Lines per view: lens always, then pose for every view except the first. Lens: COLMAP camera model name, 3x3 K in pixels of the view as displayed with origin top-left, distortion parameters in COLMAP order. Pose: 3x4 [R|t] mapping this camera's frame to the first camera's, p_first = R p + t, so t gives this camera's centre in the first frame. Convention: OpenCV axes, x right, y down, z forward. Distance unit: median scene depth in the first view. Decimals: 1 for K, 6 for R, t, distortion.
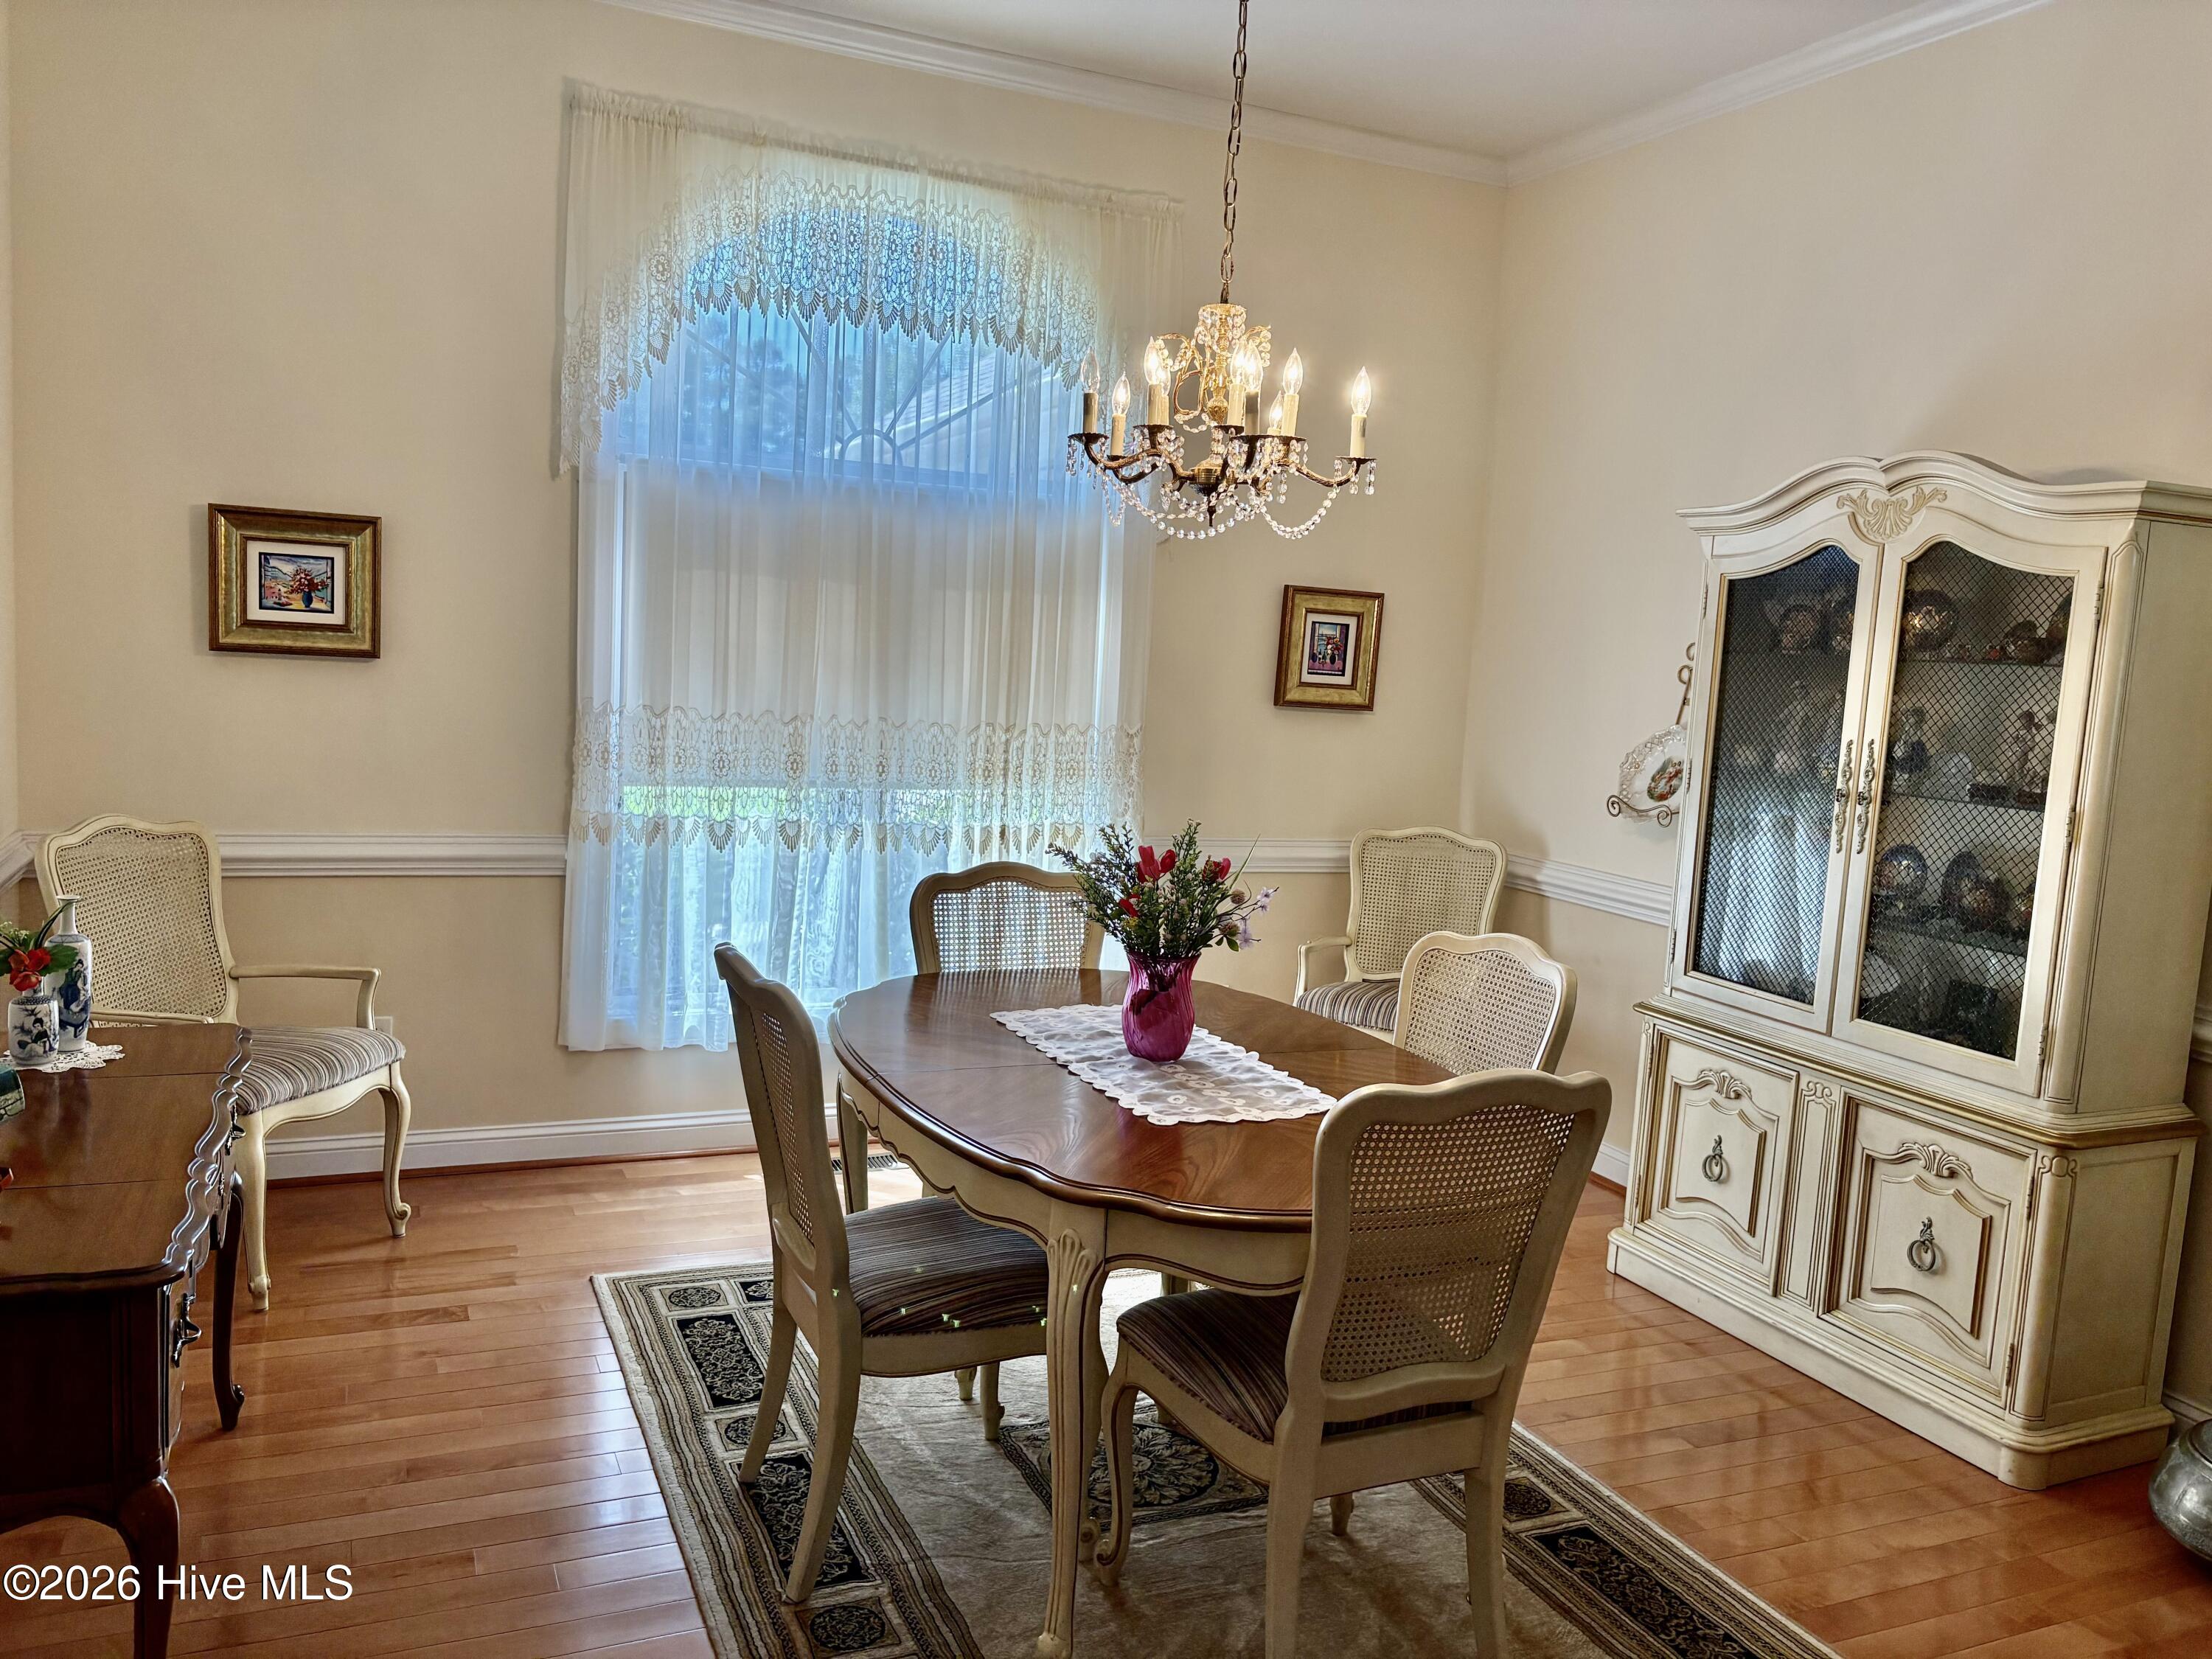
lens RADIAL K [[1666.8, 0, 1106.2], [0, 1666.8, 833.5], [0, 0, 1]] dist [0.006412, 0.001911]
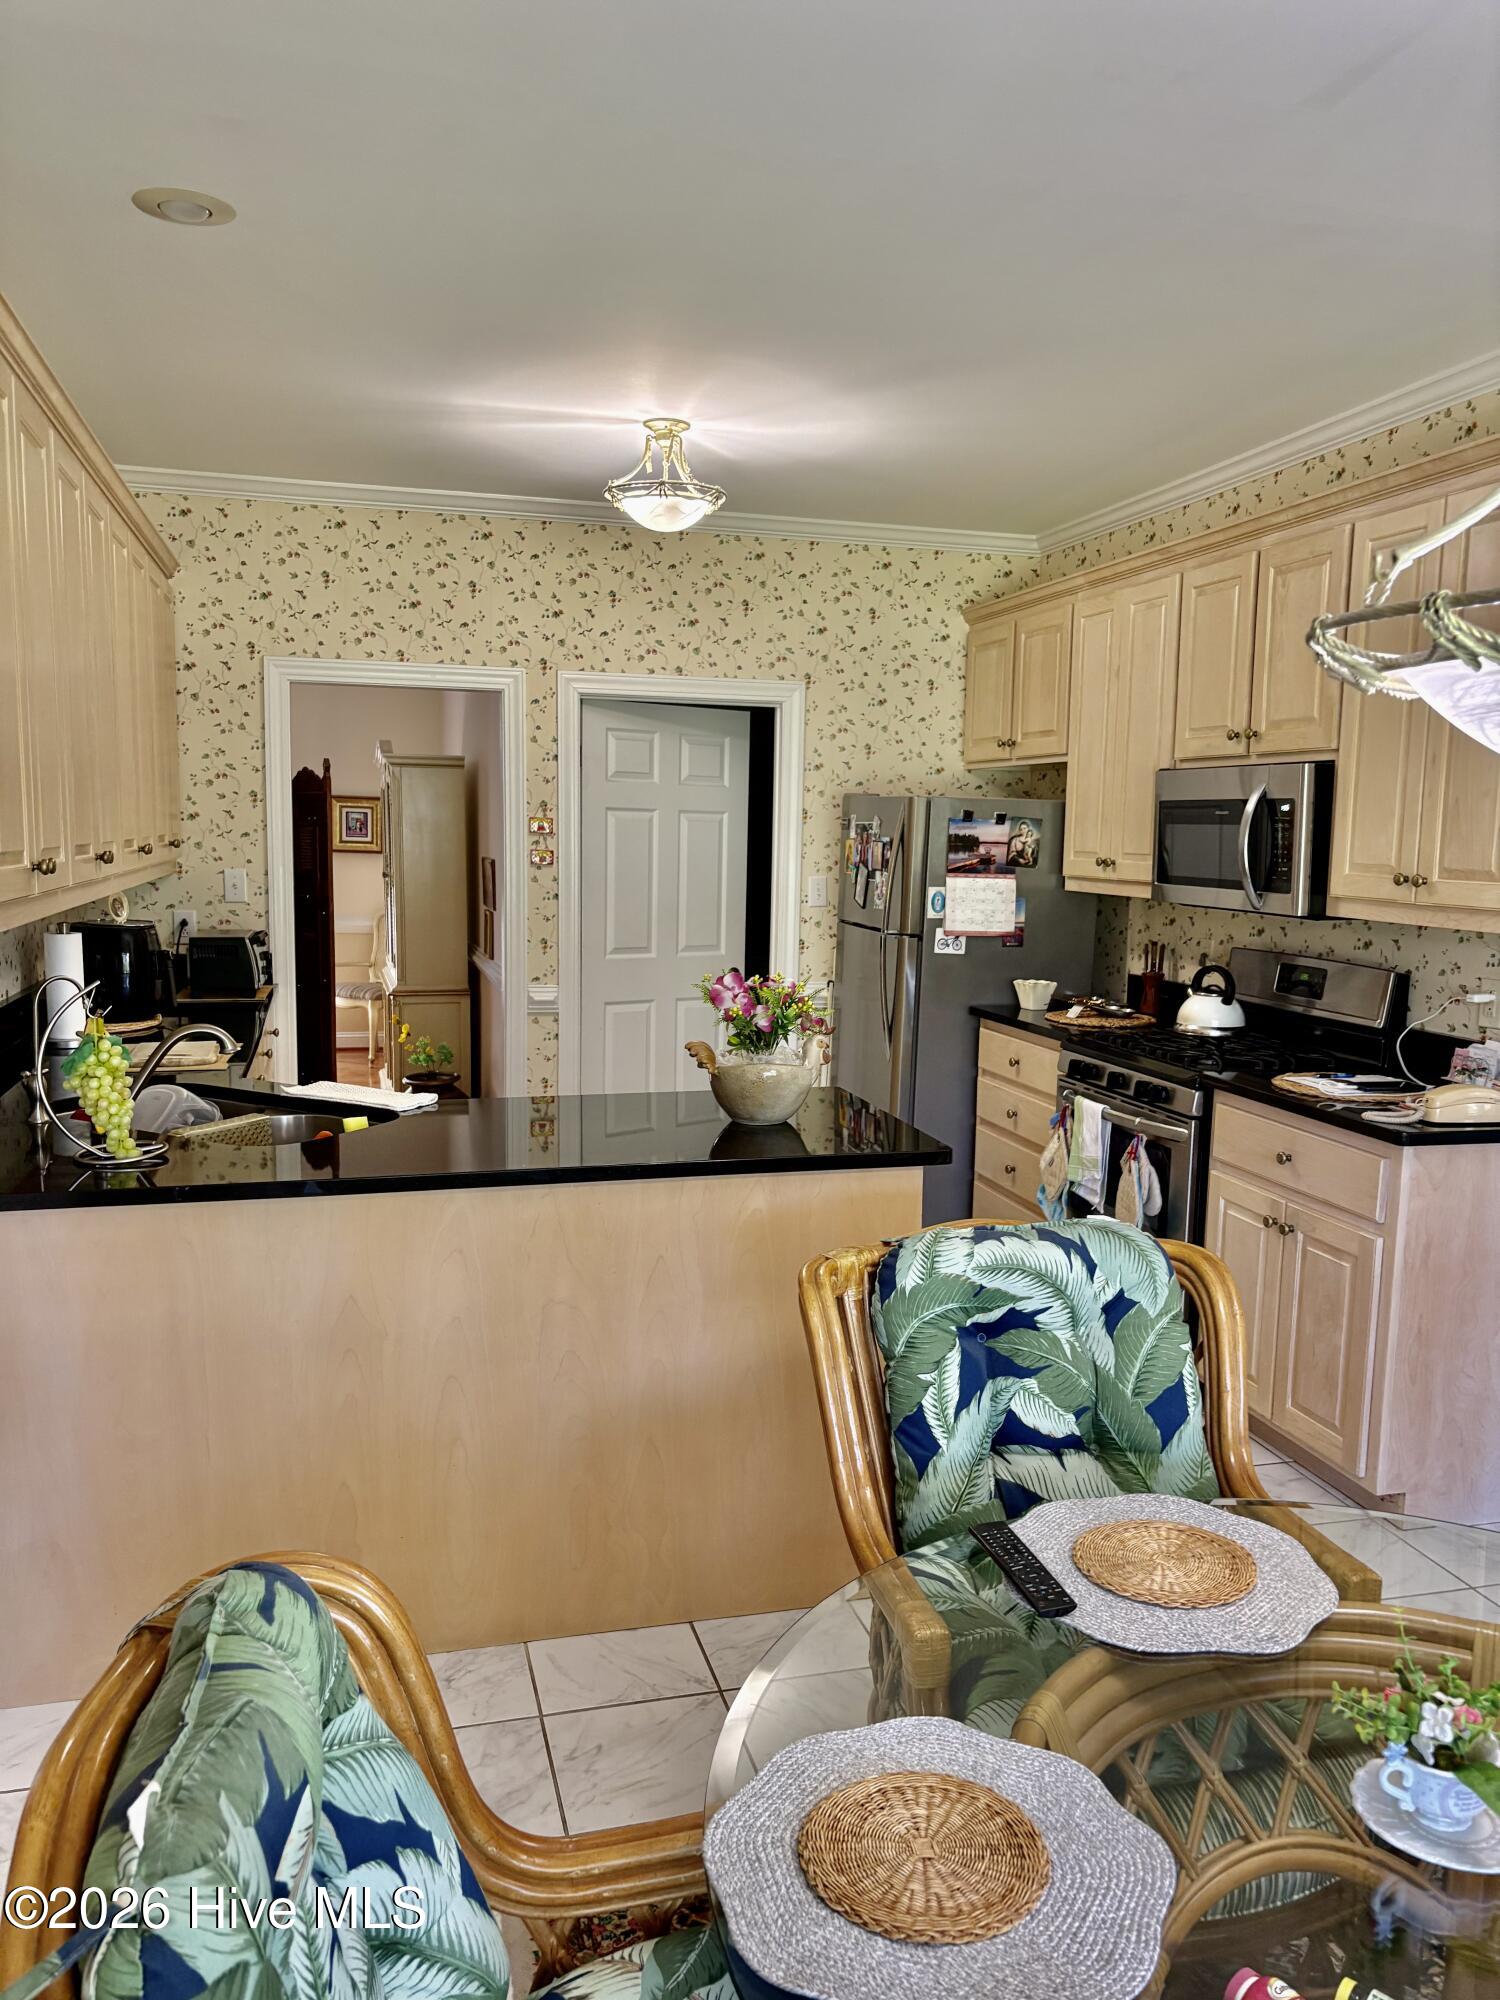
lens RADIAL K [[1507.0, 0, 750.5], [0, 1507.0, 1005.5], [0, 0, 1]] dist [0.006412, 0.001911]
pose [[0.987405, -0.018211, -0.157163, 1.383648], [0.017502, 0.999829, -0.005896, 0.206701], [0.157244, 0.003071, 0.987555, -1.197921]]
